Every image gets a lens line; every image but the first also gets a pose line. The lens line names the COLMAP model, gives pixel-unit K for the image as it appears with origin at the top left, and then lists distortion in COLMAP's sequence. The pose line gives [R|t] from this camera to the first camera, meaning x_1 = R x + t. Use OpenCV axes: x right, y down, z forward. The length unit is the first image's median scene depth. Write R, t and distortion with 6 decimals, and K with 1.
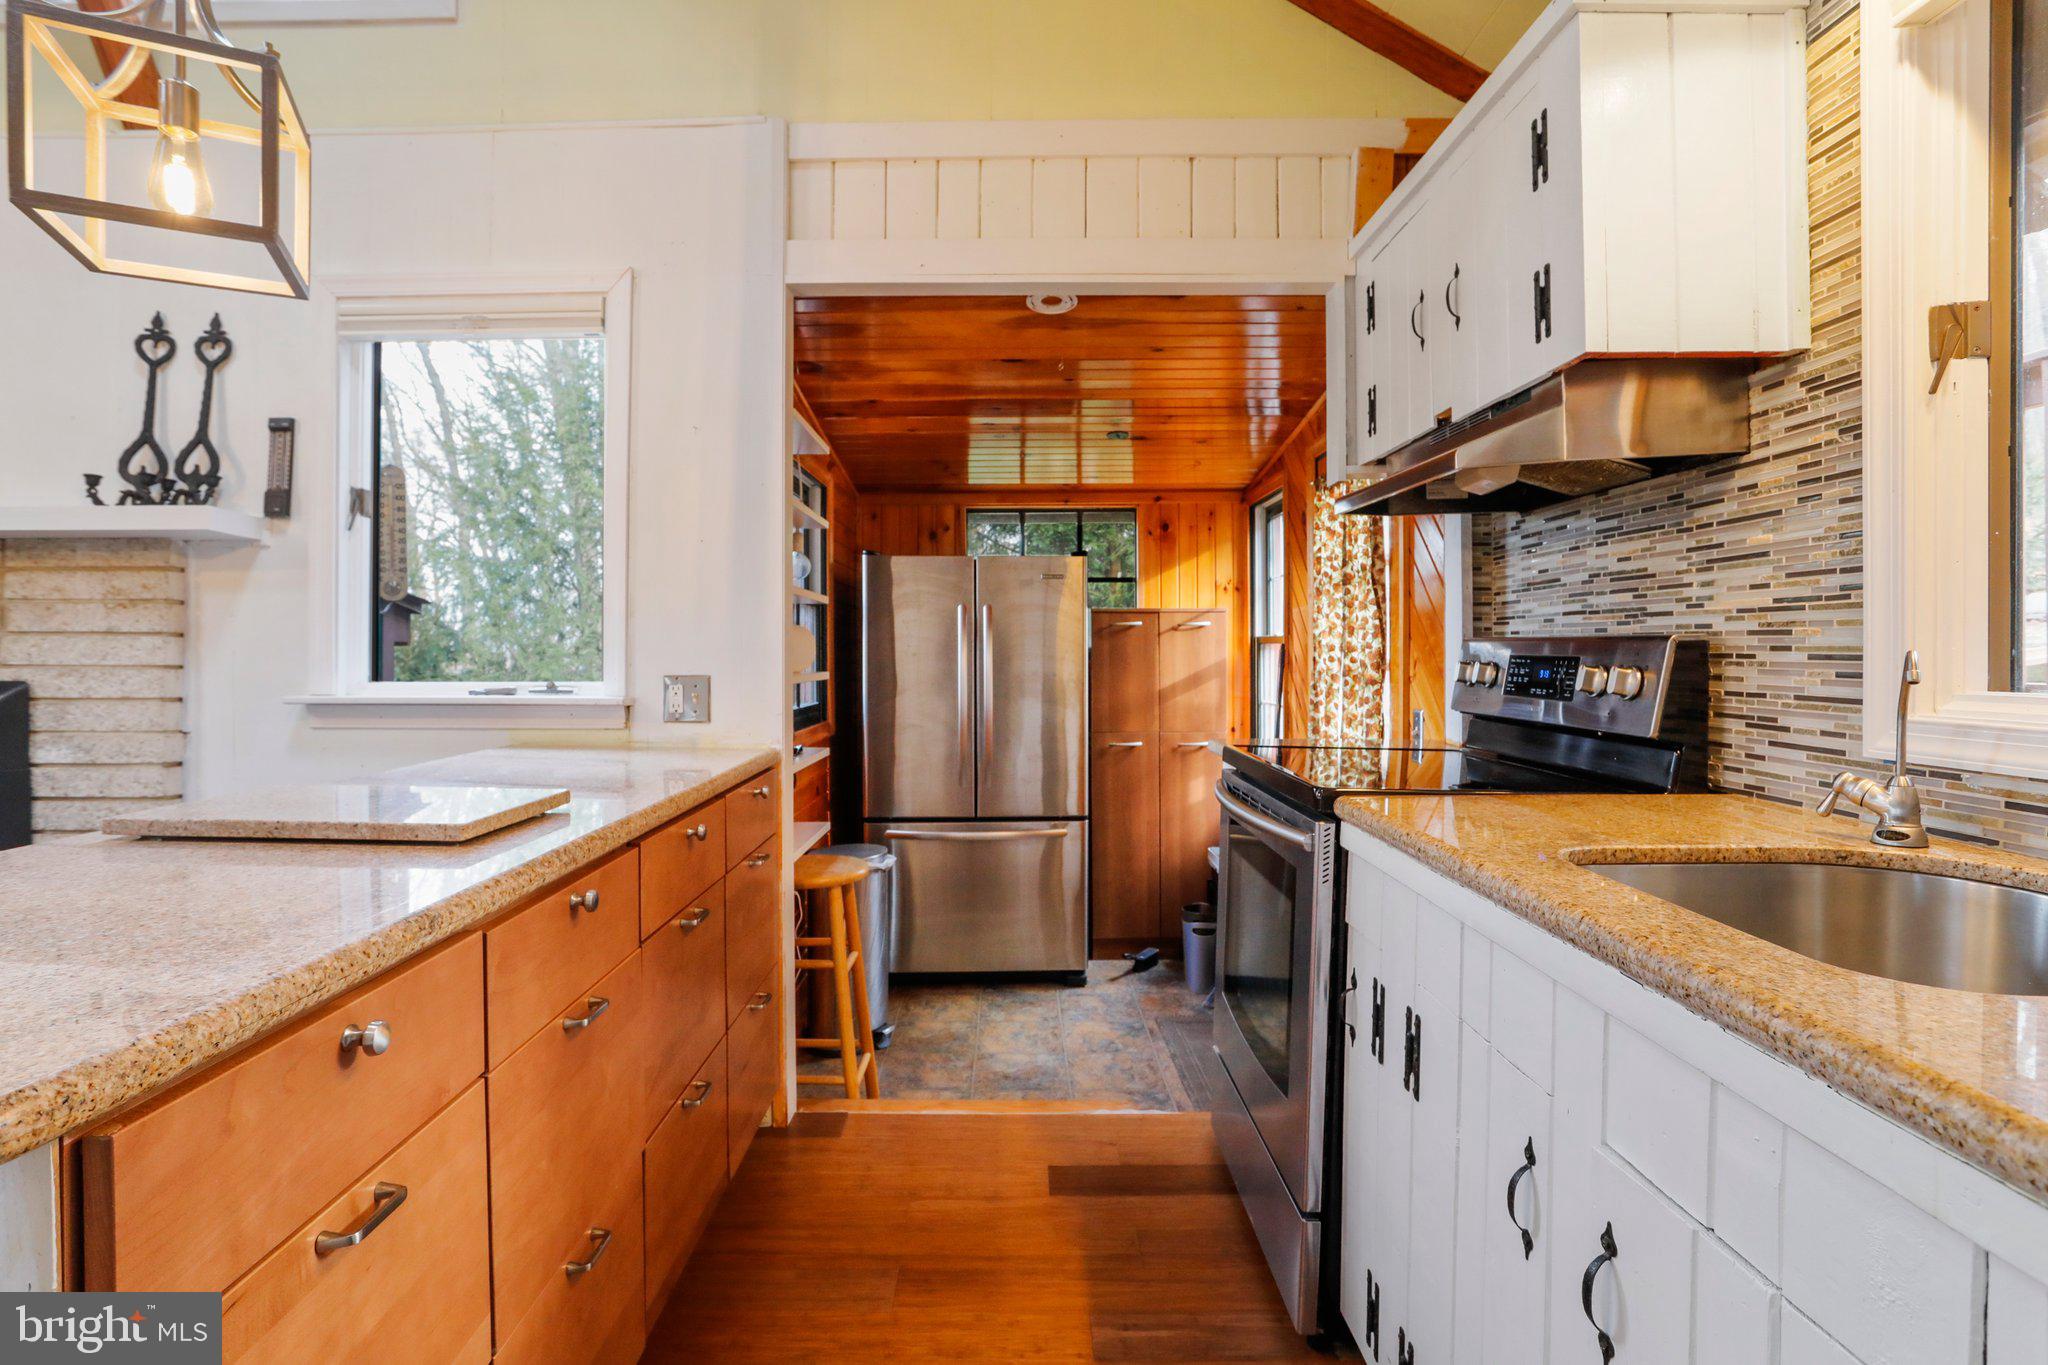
lens RADIAL K [[1030.9, 0, 1015.6], [0, 1030.9, 665.2], [0, 0, 1]] dist [-0.039033, 0.010846]
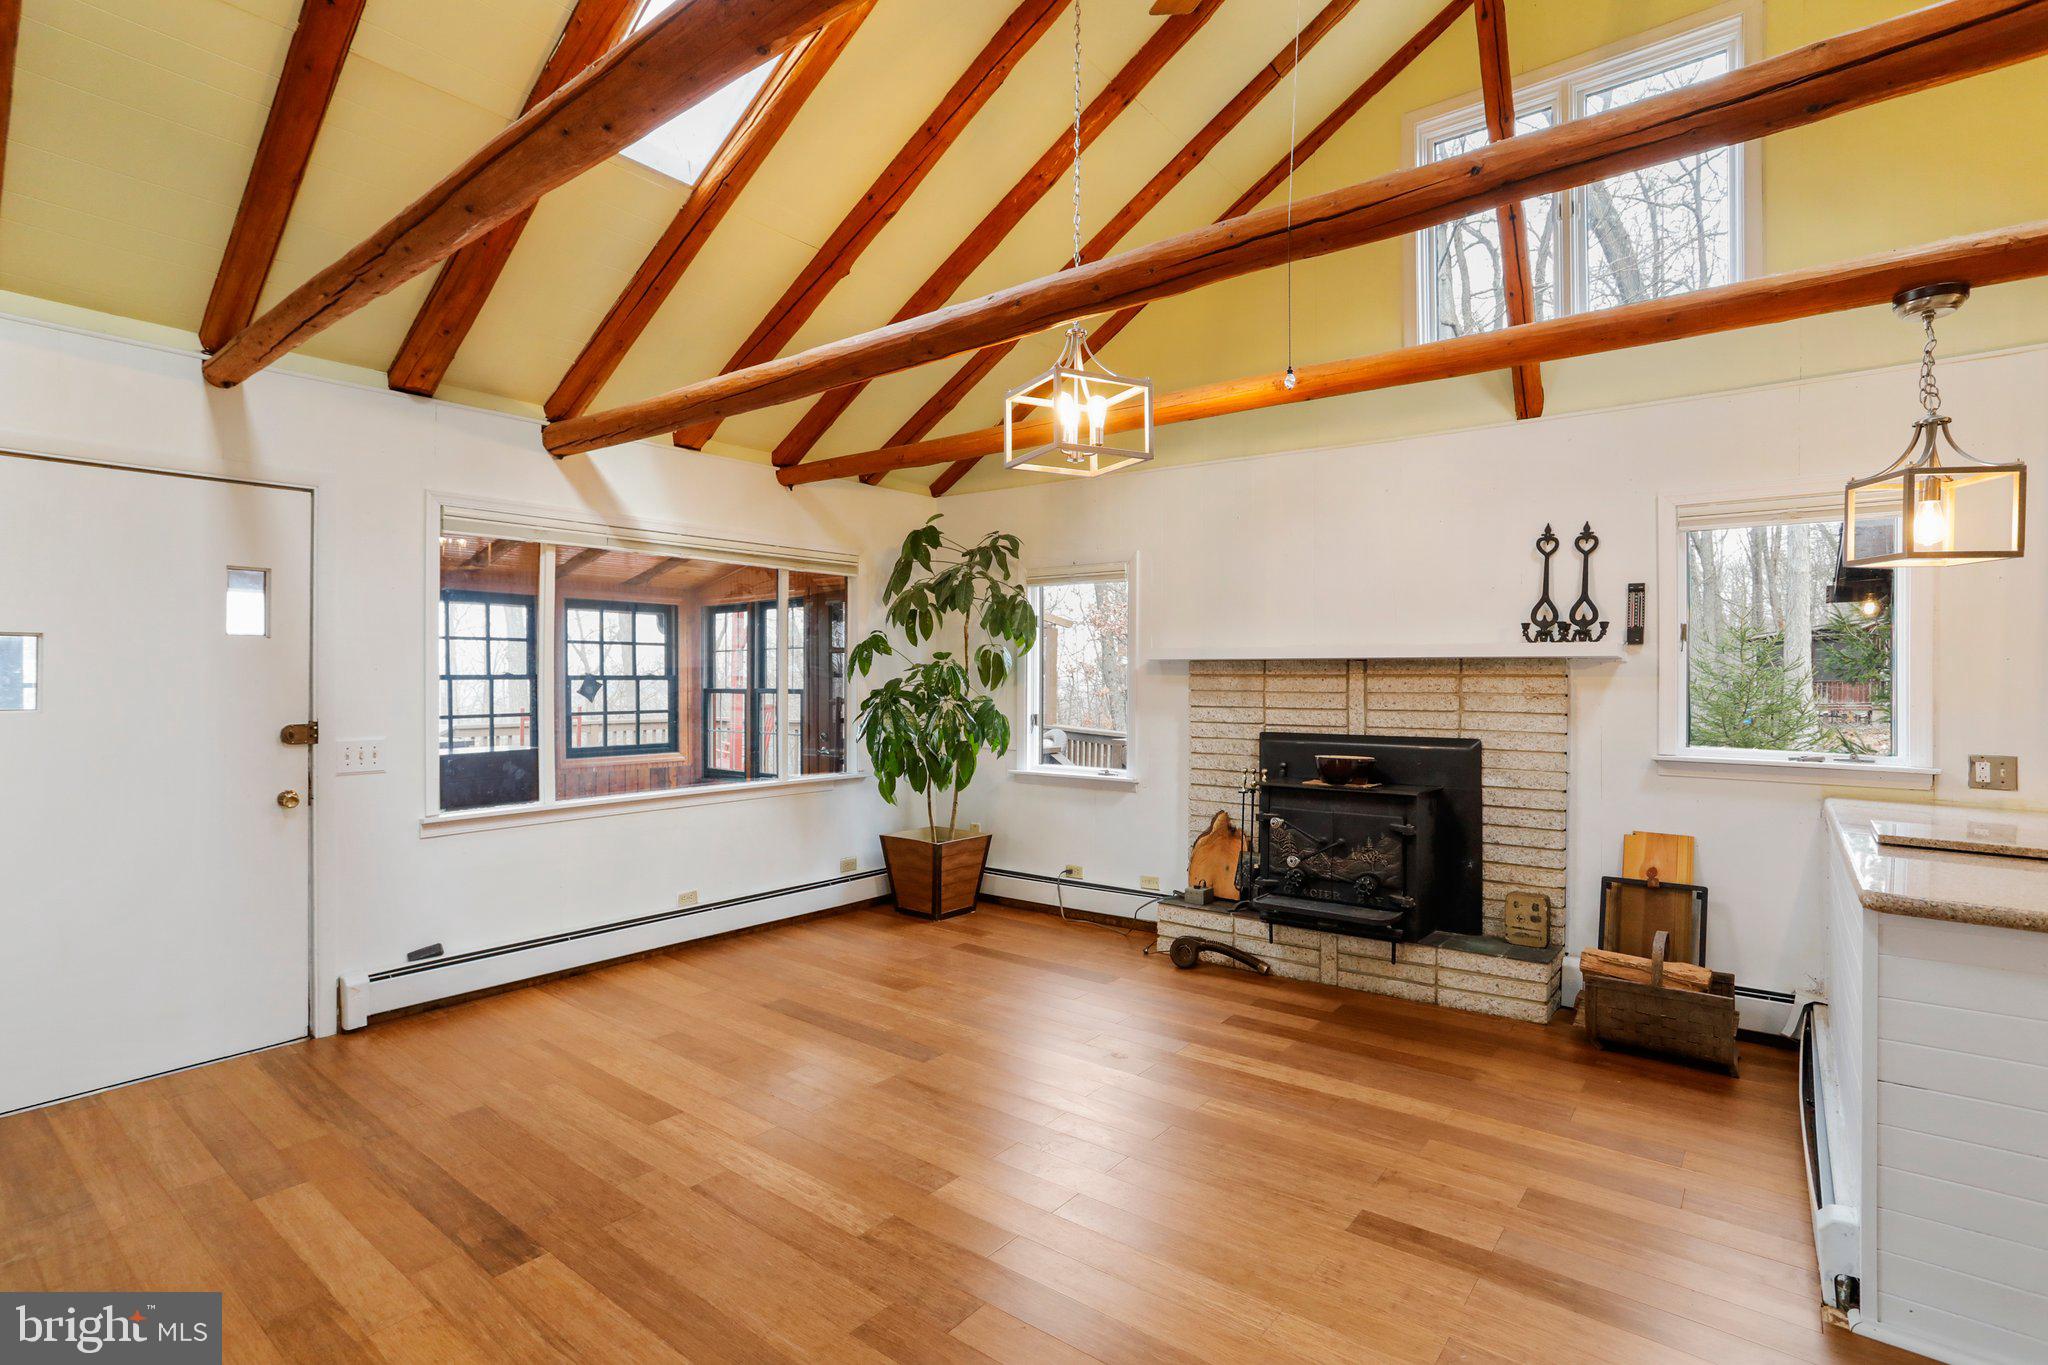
lens RADIAL K [[998.2, 0, 1011.9], [0, 998.2, 669.8], [0, 0, 1]] dist [-0.050573, 0.031487]
pose [[0.785210, 0.002263, -0.619225, -0.568481], [-0.013558, 0.999816, -0.013538, -0.074460], [0.619081, 0.019026, 0.785097, -0.920673]]
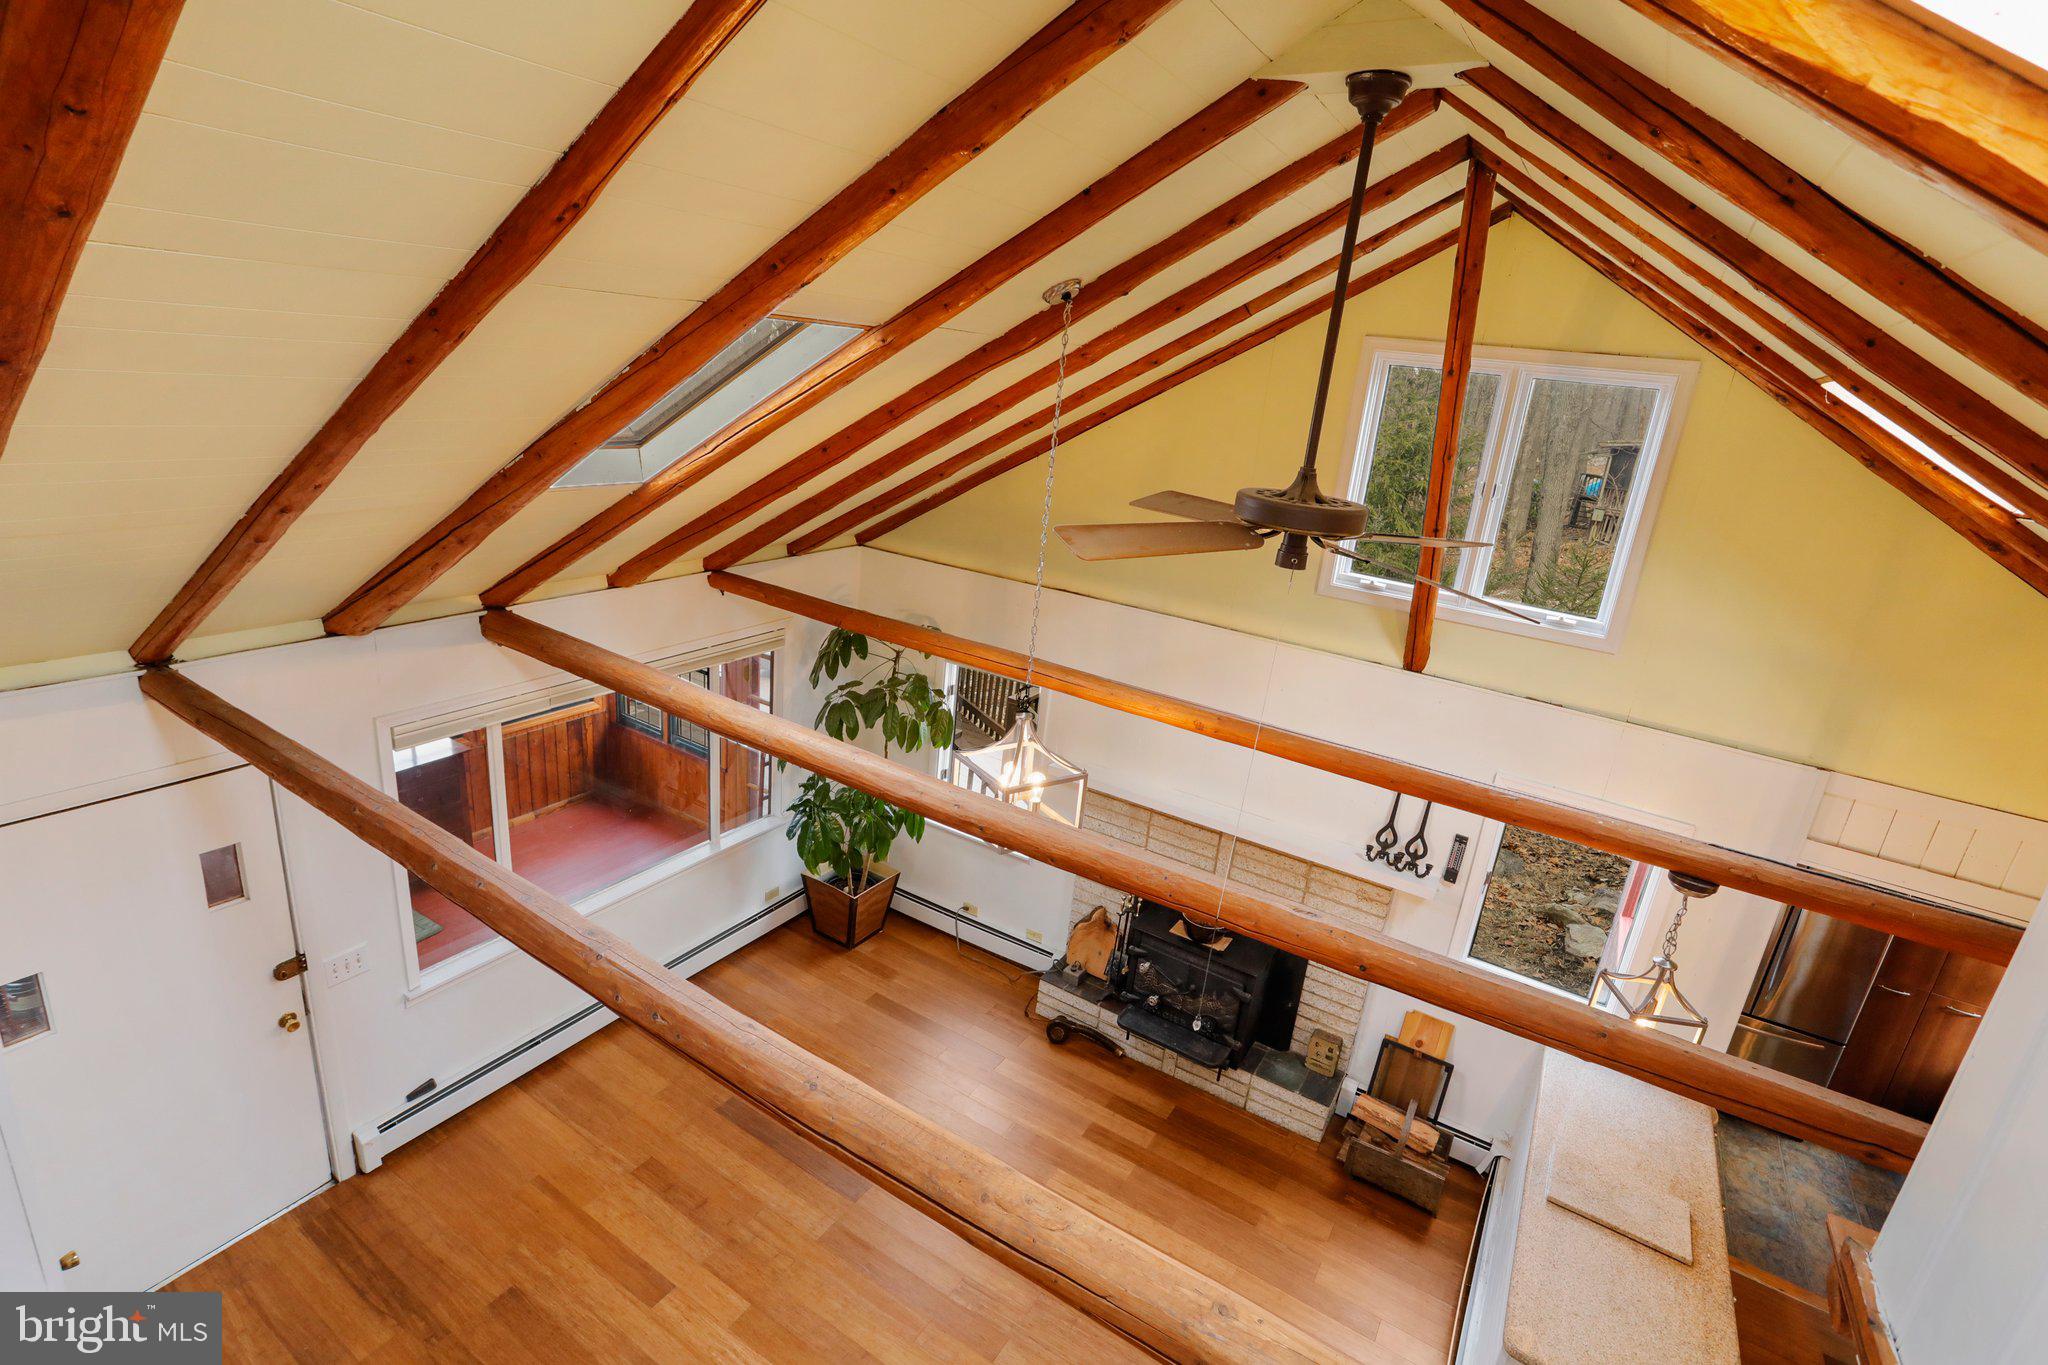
lens RADIAL K [[998.2, 0, 1015.7], [0, 998.2, 672.6], [0, 0, 1]] dist [-0.050573, 0.031487]
pose [[0.844850, 0.245221, -0.475495, -0.663277], [-0.104628, 0.947339, 0.302658, -1.099572], [0.524673, -0.205950, 0.826016, -1.035477]]
